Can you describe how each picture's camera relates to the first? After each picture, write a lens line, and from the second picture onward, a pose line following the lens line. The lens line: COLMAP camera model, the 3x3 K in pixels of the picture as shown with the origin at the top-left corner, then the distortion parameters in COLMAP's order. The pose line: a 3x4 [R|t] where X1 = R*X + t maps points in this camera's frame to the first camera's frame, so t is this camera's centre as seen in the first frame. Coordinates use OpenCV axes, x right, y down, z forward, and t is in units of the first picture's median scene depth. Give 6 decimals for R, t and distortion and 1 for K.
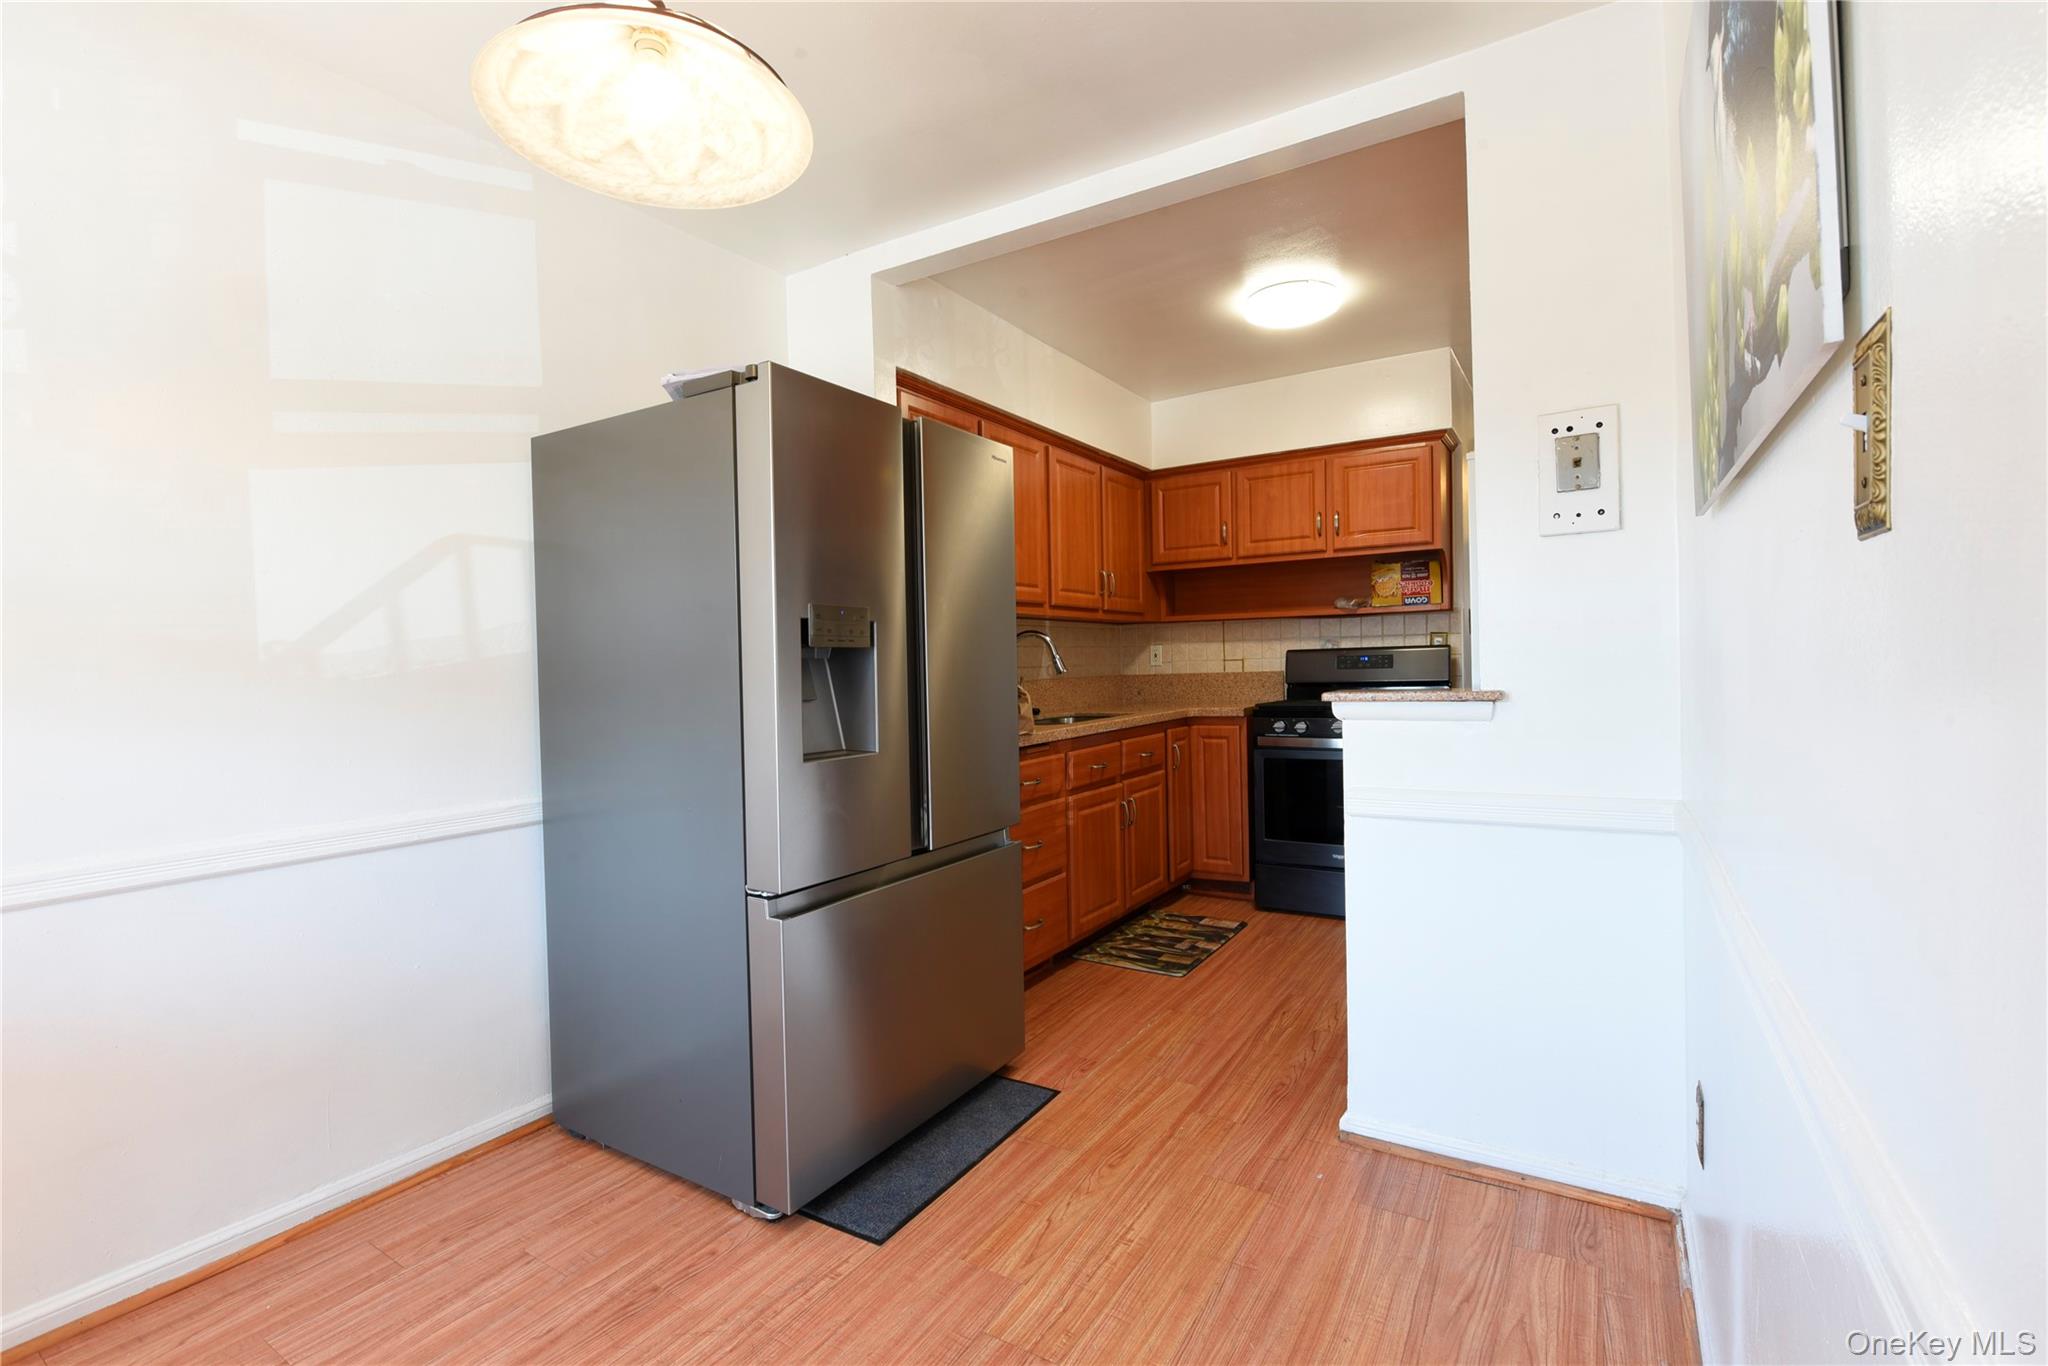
lens RADIAL K [[909.1, 0, 1024.0], [0, 909.1, 683.0], [0, 0, 1]] dist [-0.003434, -0.004991]
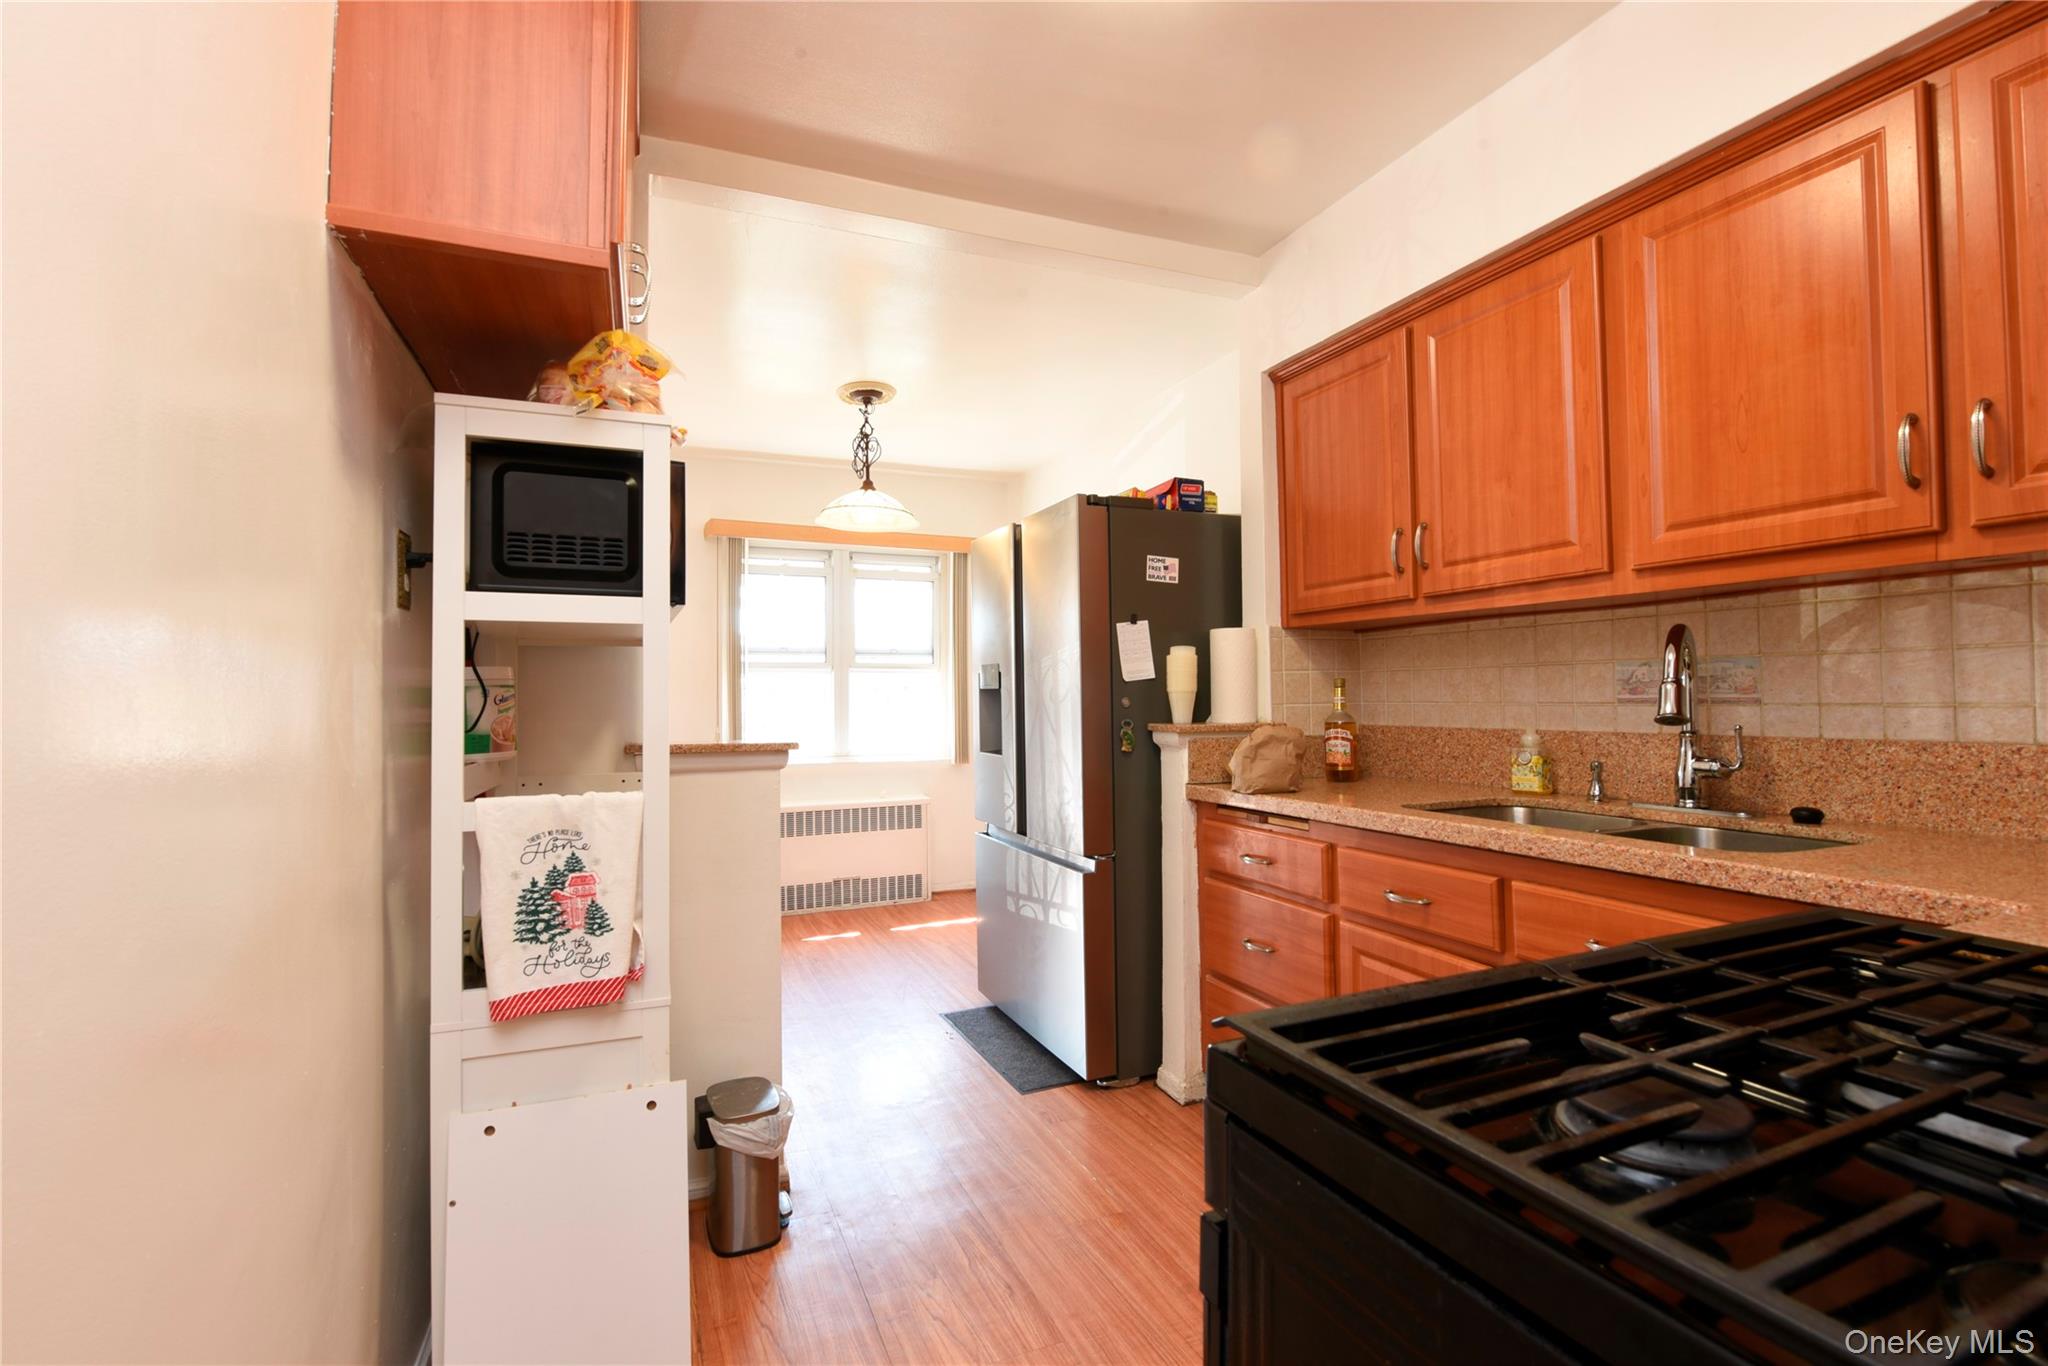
lens RADIAL K [[909.1, 0, 1024.0], [0, 909.1, 683.0], [0, 0, 1]] dist [-0.003434, -0.004991]
pose [[-0.578575, 0.011226, -0.815552, 0.605921], [0.009031, 0.999932, 0.007357, -0.036705], [0.815579, -0.003109, -0.578637, 1.067254]]
